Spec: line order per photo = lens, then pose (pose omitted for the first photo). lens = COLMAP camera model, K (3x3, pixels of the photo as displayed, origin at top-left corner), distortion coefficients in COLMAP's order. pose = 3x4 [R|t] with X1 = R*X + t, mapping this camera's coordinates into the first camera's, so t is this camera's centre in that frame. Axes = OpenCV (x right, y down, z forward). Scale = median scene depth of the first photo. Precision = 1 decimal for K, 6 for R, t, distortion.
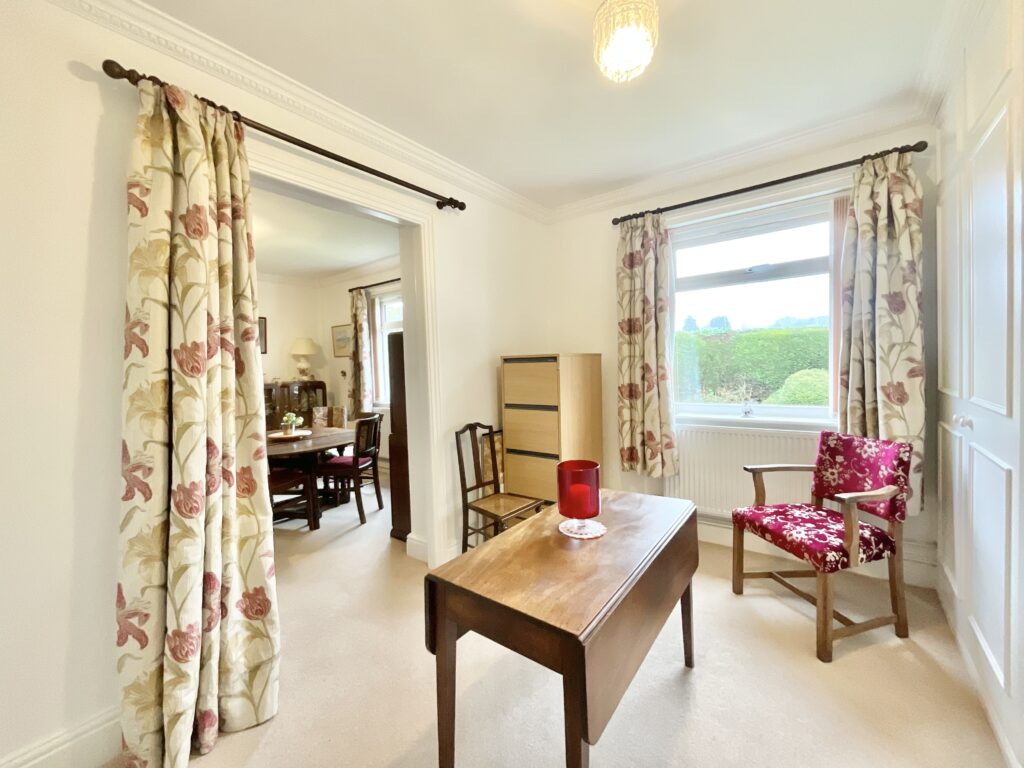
lens RADIAL K [[418.0, 0, 512.0], [0, 418.0, 384.0], [0, 0, 1]] dist [-0.001084, -0.000039]
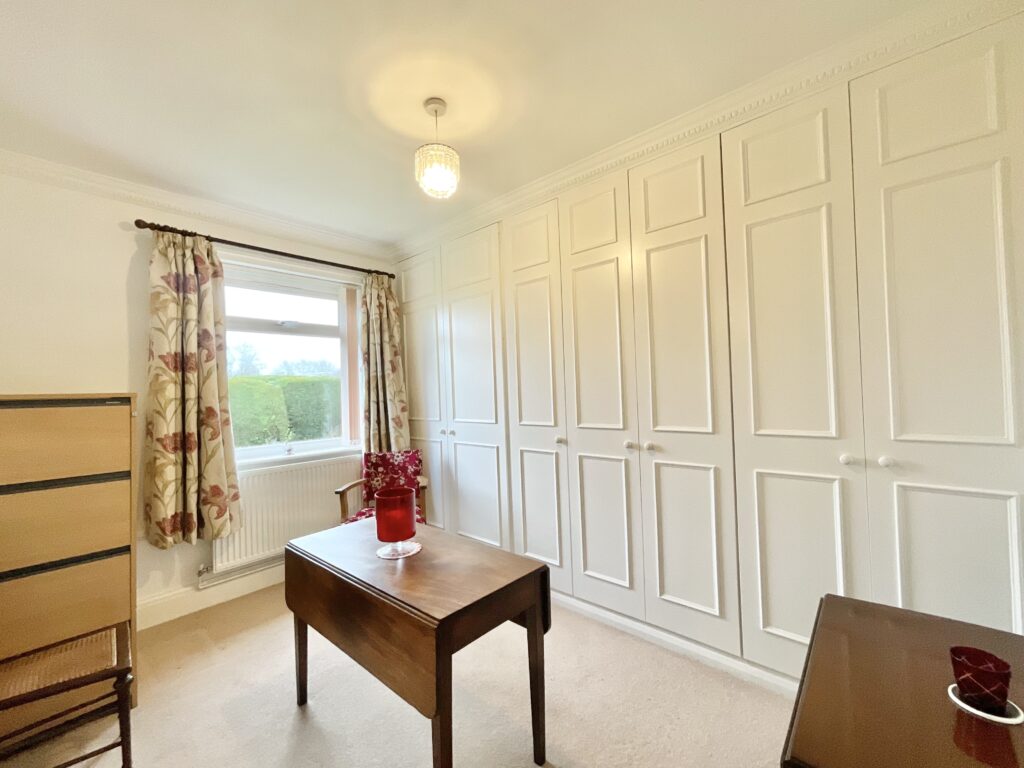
lens RADIAL K [[418.0, 0, 512.0], [0, 418.0, 384.0], [0, 0, 1]] dist [-0.001084, -0.000039]
pose [[0.079298, 0.047738, 0.995707, -0.615270], [0.076195, 0.995640, -0.053803, -0.003524], [-0.993935, 0.080135, 0.075315, 0.393032]]
